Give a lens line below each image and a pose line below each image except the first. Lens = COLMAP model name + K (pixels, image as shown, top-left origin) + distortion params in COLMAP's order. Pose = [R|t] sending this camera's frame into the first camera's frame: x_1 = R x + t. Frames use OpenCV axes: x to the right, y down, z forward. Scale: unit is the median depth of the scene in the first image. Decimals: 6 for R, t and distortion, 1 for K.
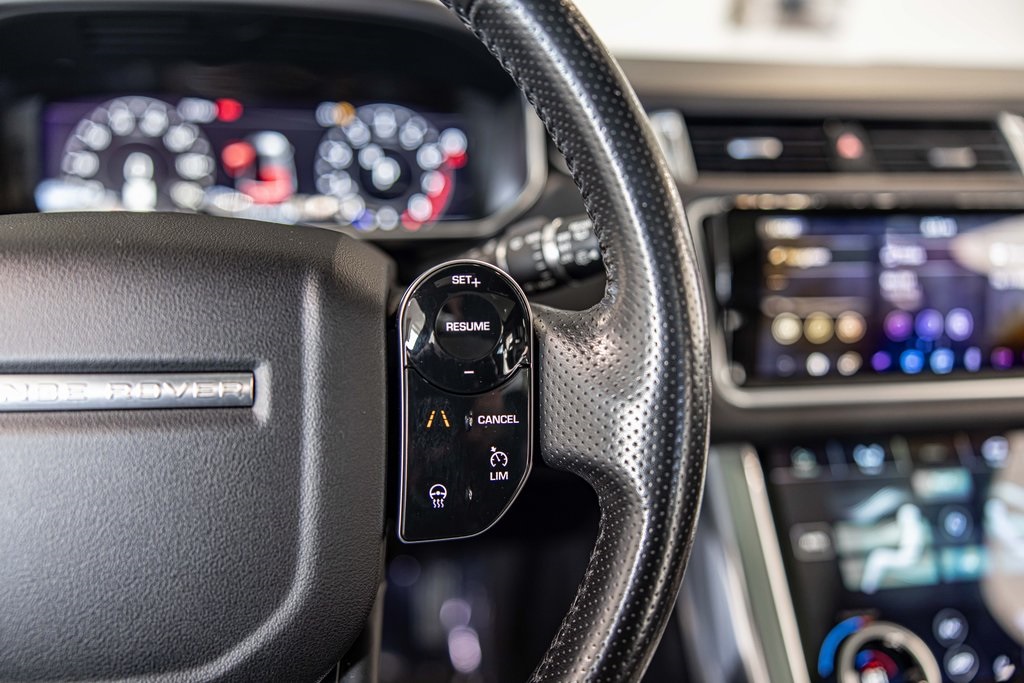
lens RADIAL K [[799.5, 0, 527.1], [0, 799.5, 338.7], [0, 0, 1]] dist [0.072913, -0.085969]
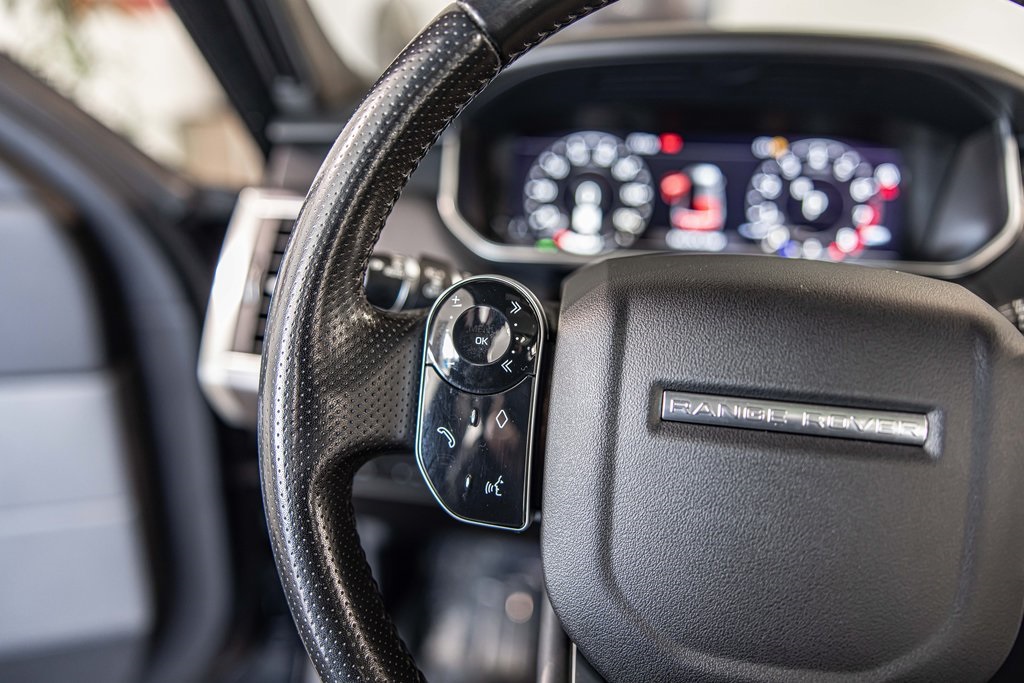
lens RADIAL K [[799.5, 0, 527.1], [0, 799.5, 338.7], [0, 0, 1]] dist [0.072913, -0.085969]
pose [[0.951979, 0.086002, -0.293835, -0.214500], [-0.089679, 0.995970, 0.000963, -0.005484], [0.292734, 0.025434, 0.955856, -0.082740]]
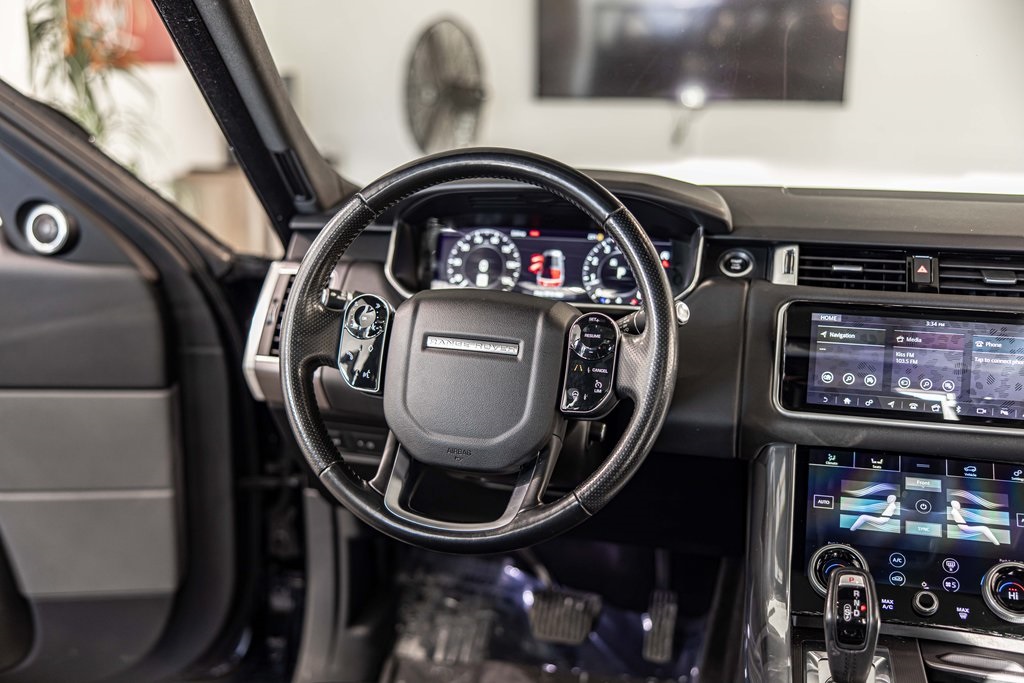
lens RADIAL K [[1025.8, 0, 512.0], [0, 1025.8, 341.5], [0, 0, 1]] dist [-0.012223, -0.008273]
pose [[0.923301, 0.070288, -0.377590, 0.426798], [-0.114861, 0.988651, -0.096827, 0.160542], [0.366499, 0.132771, 0.920896, -0.999578]]
